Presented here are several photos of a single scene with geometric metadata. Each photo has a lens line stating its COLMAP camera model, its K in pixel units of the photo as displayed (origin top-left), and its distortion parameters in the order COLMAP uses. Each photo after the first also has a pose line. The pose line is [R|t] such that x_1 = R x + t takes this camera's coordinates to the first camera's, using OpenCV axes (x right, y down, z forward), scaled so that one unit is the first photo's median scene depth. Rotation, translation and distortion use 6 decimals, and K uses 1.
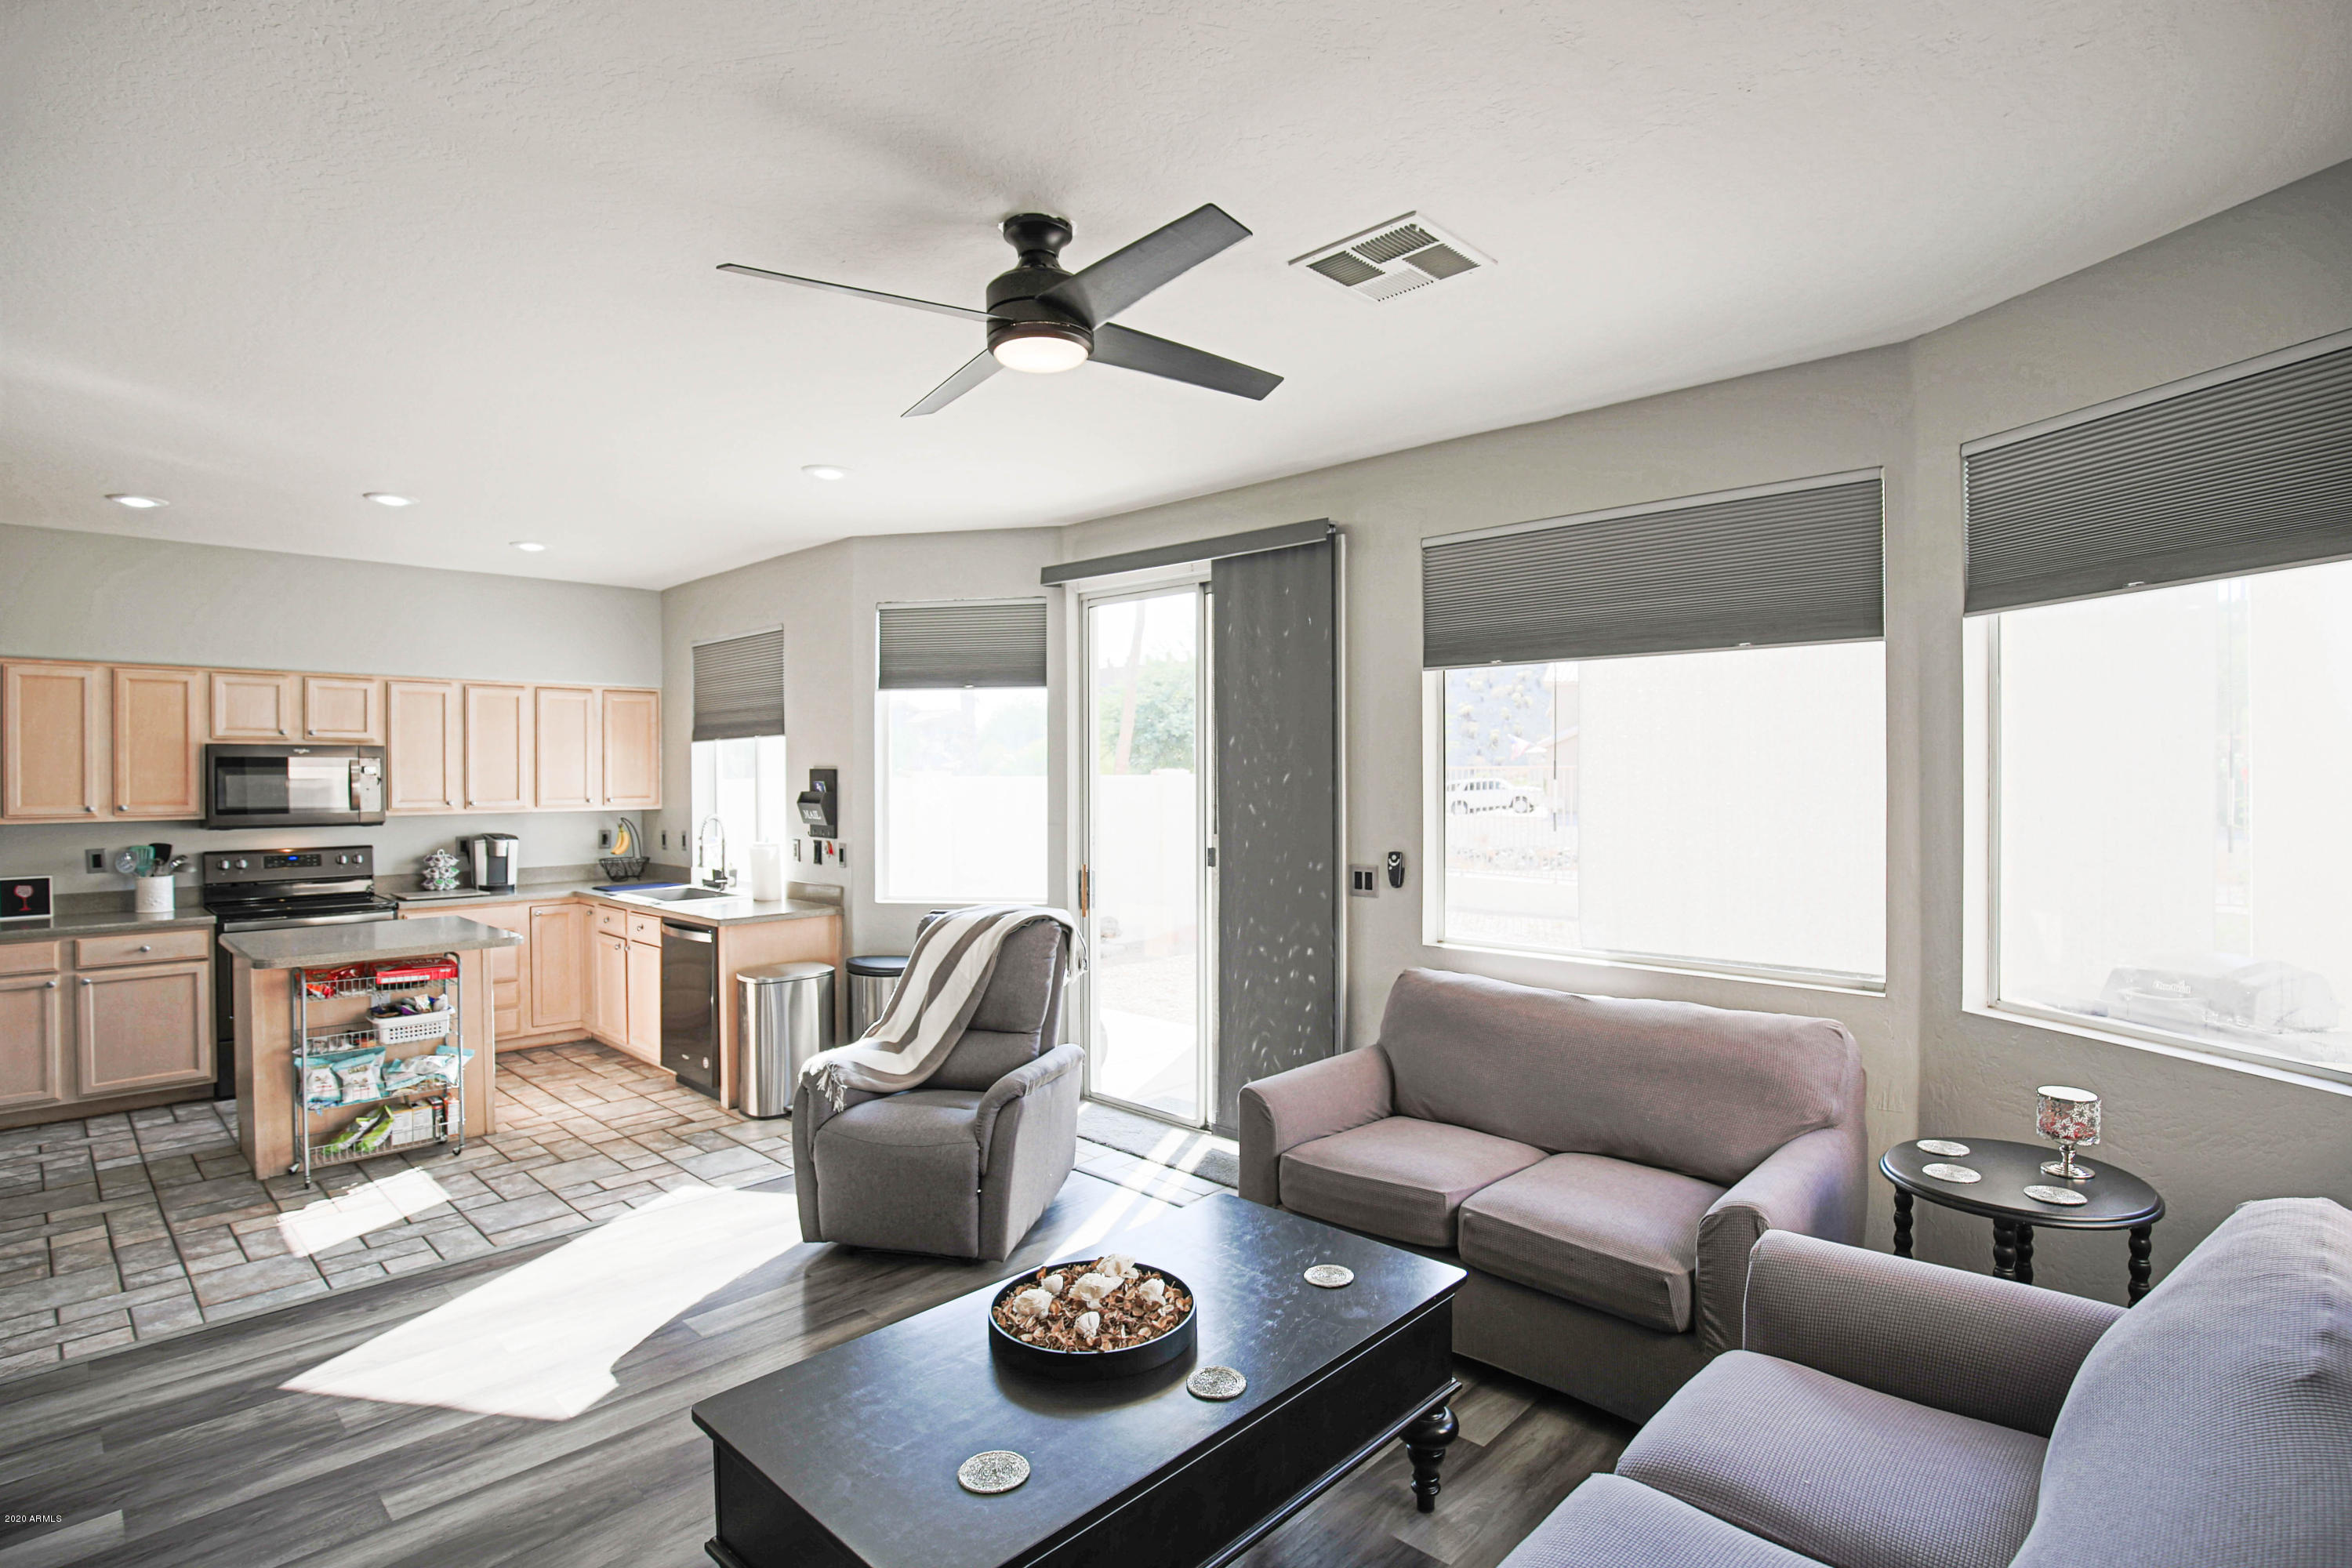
lens RADIAL K [[1157.4, 0, 1187.7], [0, 1157.4, 777.5], [0, 0, 1]] dist [-0.032535, 0.000305]
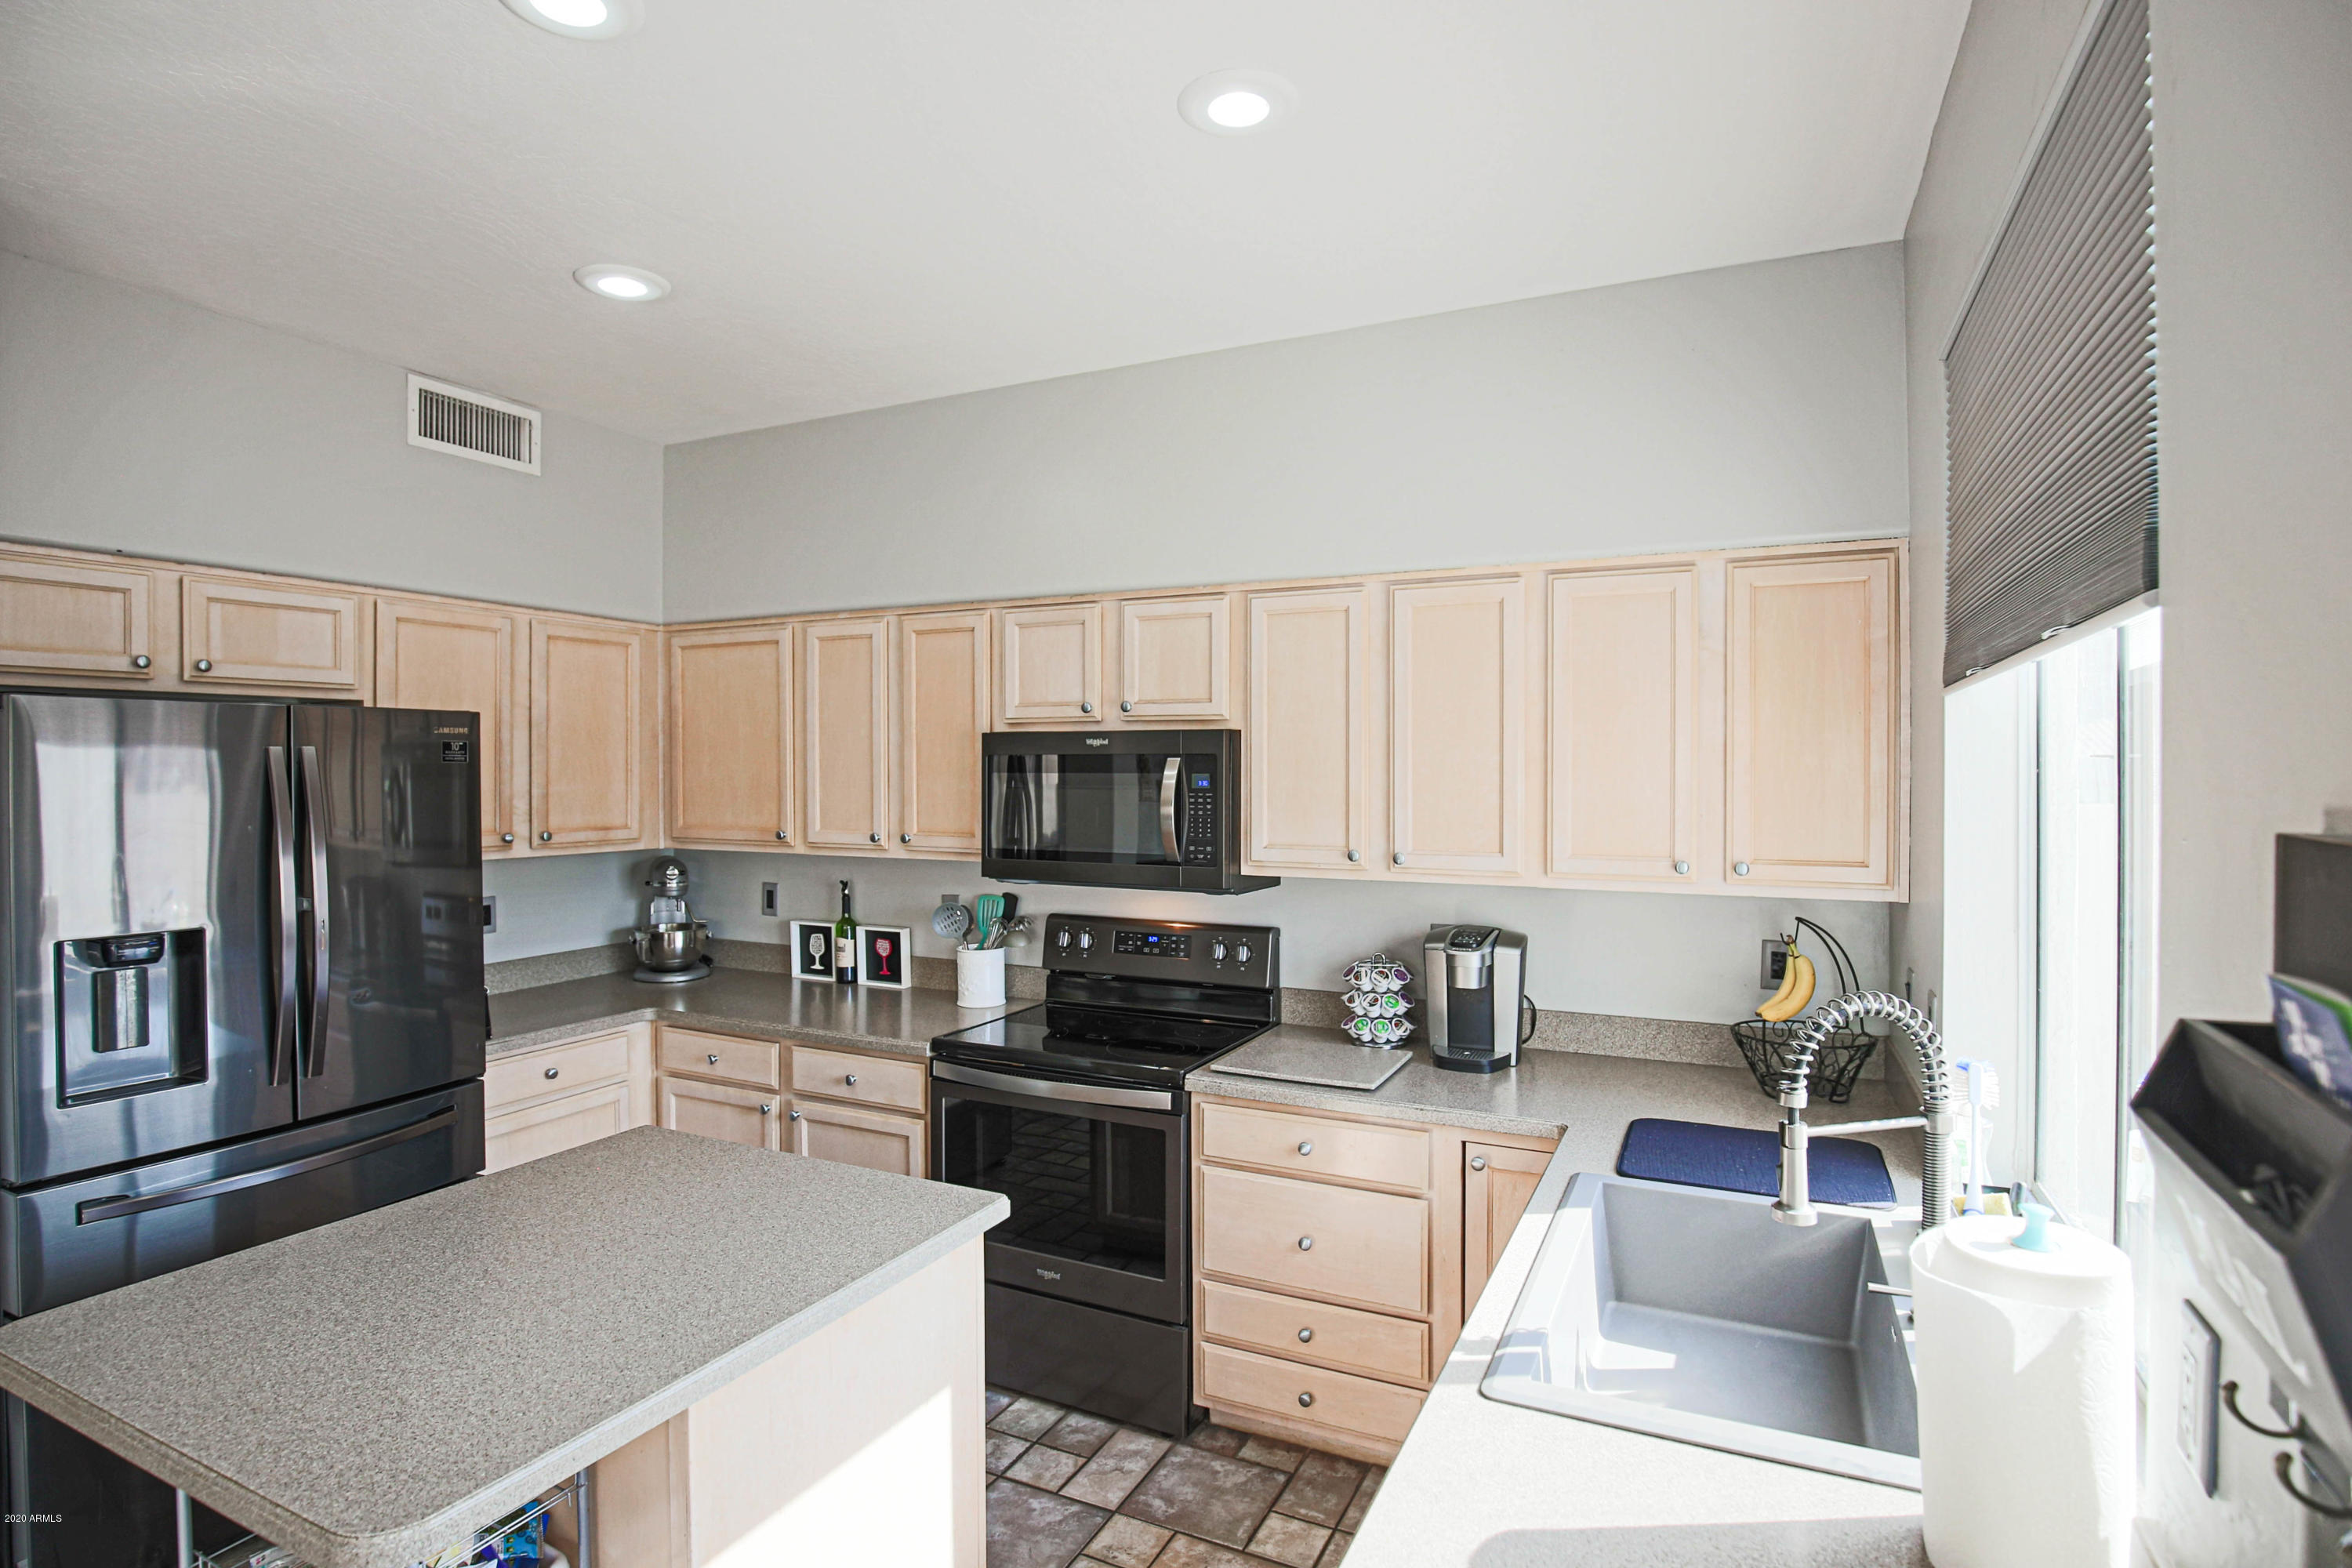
lens RADIAL K [[1157.4, 0, 1183.4], [0, 1157.4, 780.6], [0, 0, 1]] dist [-0.032535, 0.000305]
pose [[0.310454, 0.015006, -0.950470, -0.267384], [-0.004463, 0.999887, 0.014329, -0.013892], [0.950578, -0.000206, 0.310486, 0.882757]]
